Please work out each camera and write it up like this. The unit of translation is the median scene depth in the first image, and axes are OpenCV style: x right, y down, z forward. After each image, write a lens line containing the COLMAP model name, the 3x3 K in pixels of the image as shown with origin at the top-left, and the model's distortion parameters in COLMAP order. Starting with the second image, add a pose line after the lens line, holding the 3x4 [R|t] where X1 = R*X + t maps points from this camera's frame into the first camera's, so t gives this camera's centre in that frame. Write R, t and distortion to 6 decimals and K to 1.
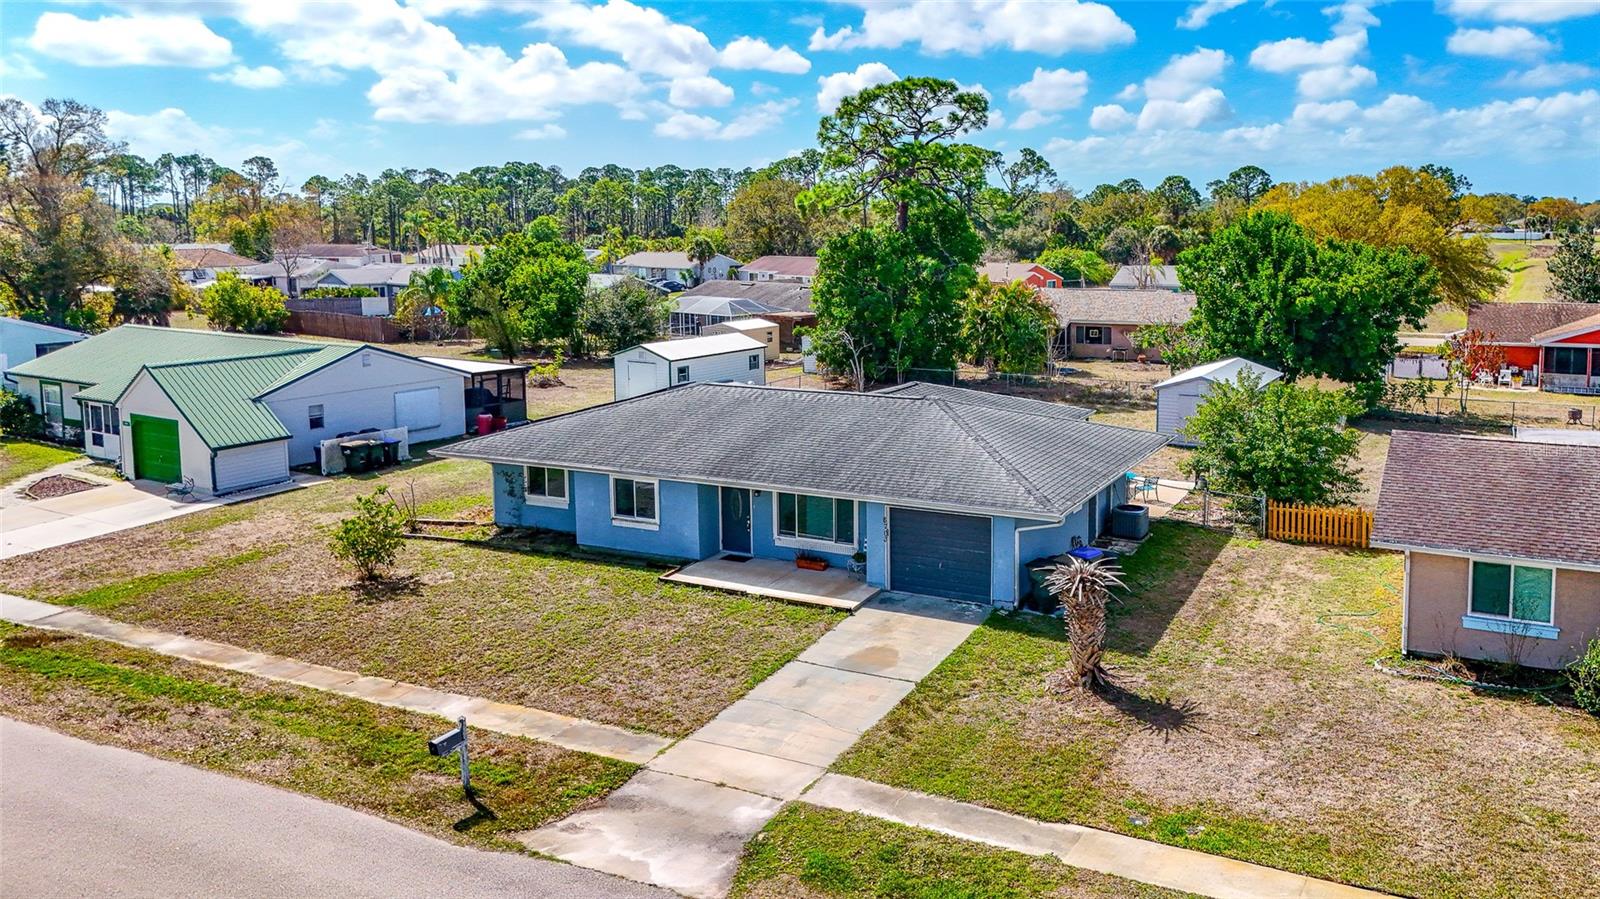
lens RADIAL K [[1300.9, 0, 1028.1], [0, 1300.9, 452.4], [0, 0, 1]] dist [0.034060, -0.012788]
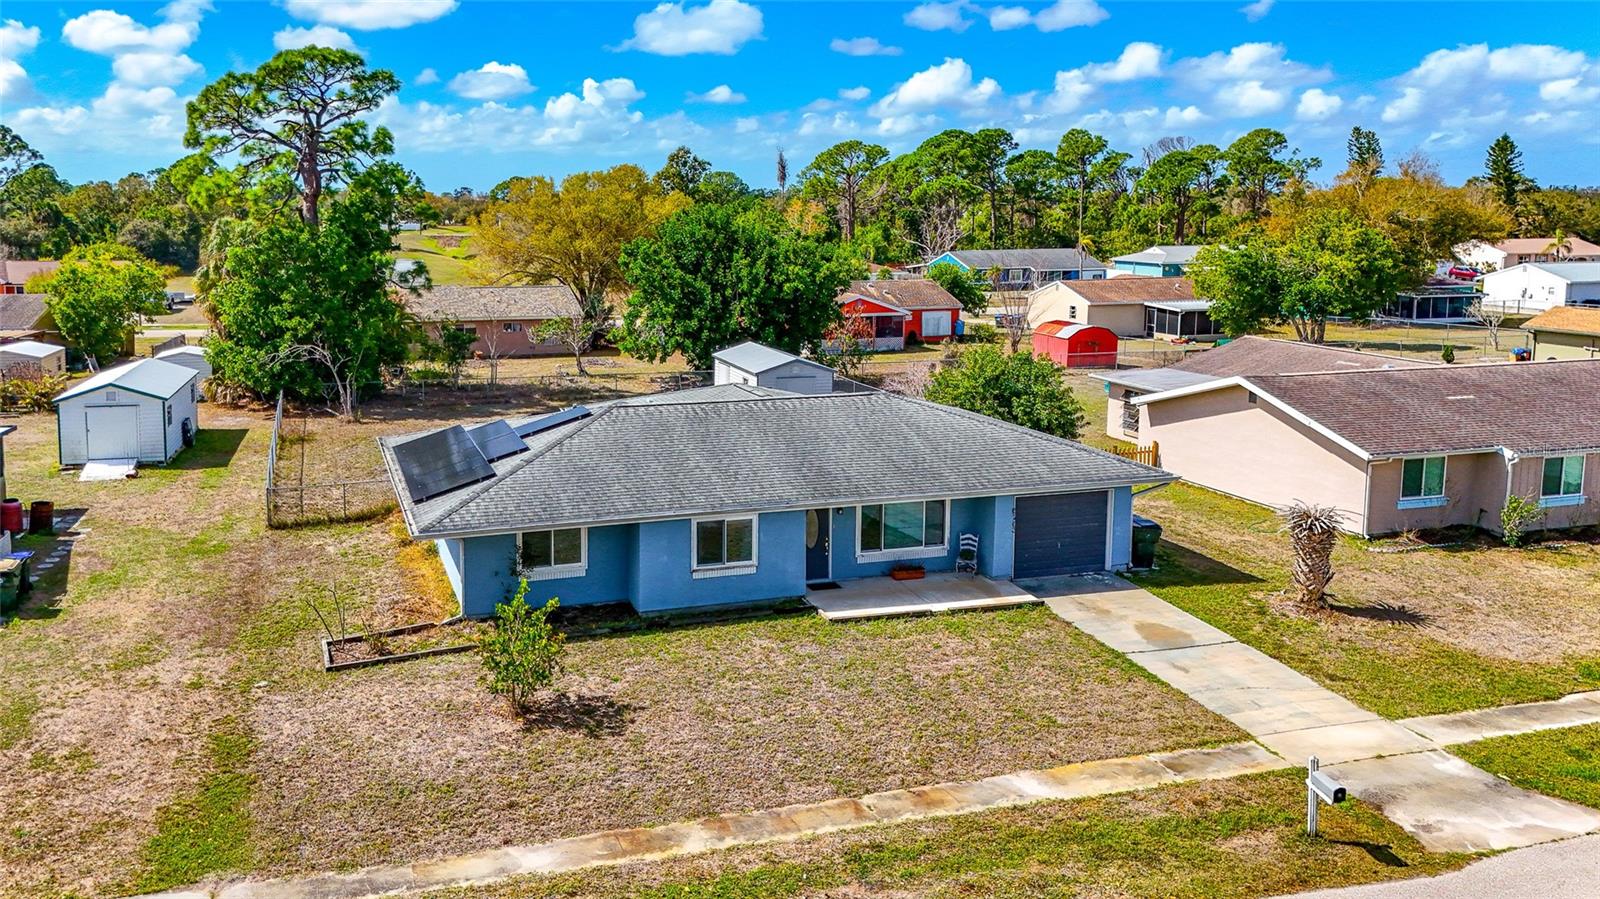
lens RADIAL K [[1220.8, 0, 789.4], [0, 1220.8, 444.8], [0, 0, 1]] dist [0.022936, -0.005922]
pose [[0.742283, -0.127318, 0.657880, -0.856962], [0.119617, 0.991191, 0.056859, -0.073017], [-0.659324, 0.036488, 0.750973, 0.409305]]
